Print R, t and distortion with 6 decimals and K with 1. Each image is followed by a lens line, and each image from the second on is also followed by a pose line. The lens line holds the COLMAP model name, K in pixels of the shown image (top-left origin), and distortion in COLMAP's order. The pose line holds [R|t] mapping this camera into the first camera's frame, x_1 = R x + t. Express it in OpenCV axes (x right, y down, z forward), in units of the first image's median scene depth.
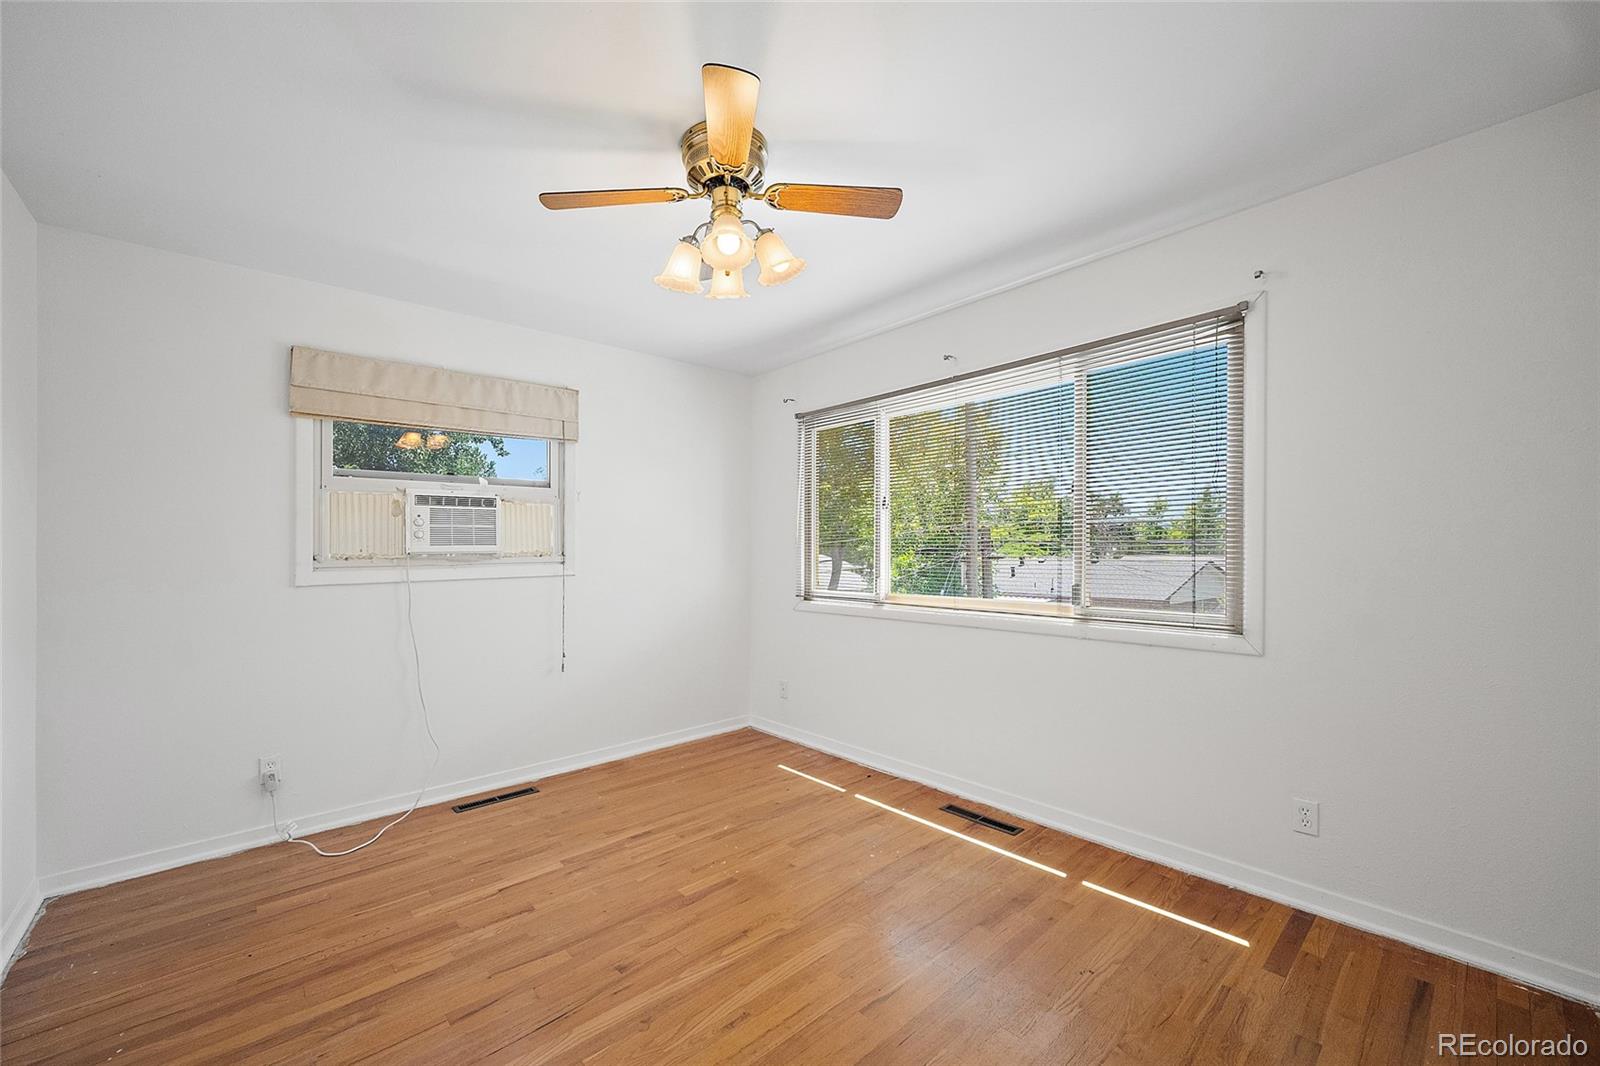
lens RADIAL K [[633.0, 0, 795.1], [0, 633.0, 538.5], [0, 0, 1]] dist [-0.001898, -0.000369]
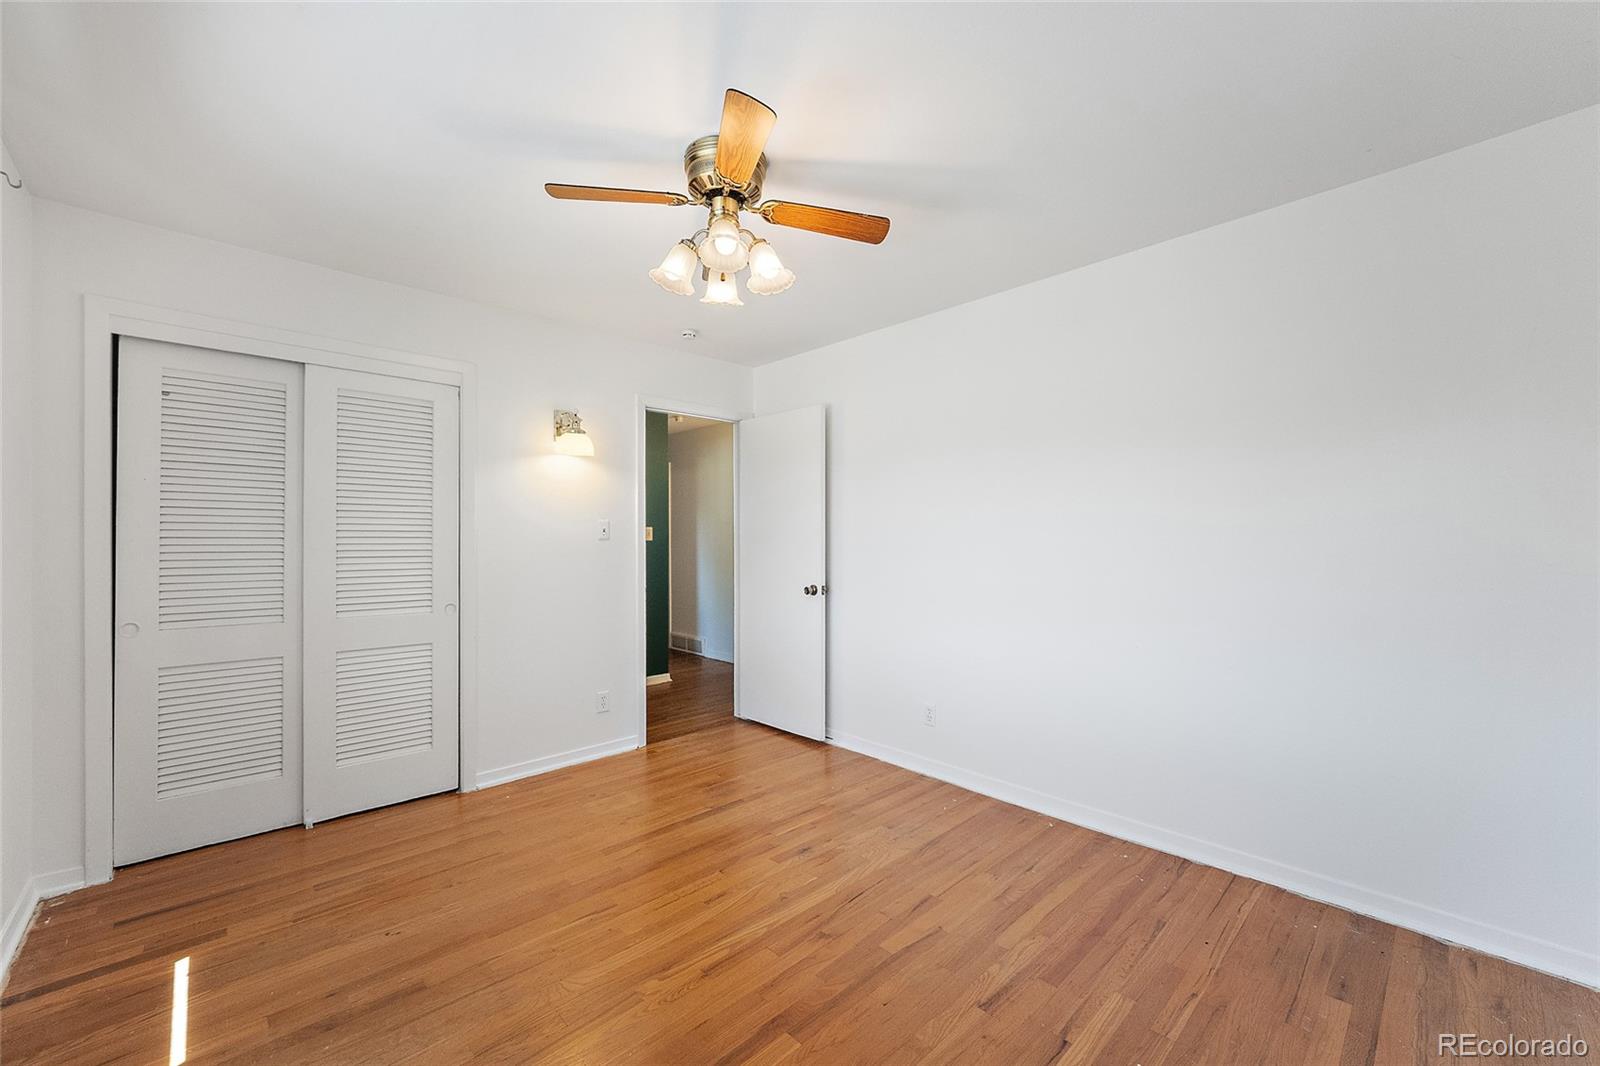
lens RADIAL K [[633.0, 0, 795.1], [0, 633.0, 538.5], [0, 0, 1]] dist [-0.001898, -0.000369]
pose [[-0.999410, 0.014360, -0.031199, -0.194438], [0.014712, 0.999830, -0.011086, 0.025838], [0.031035, -0.011539, -0.999452, 1.971380]]
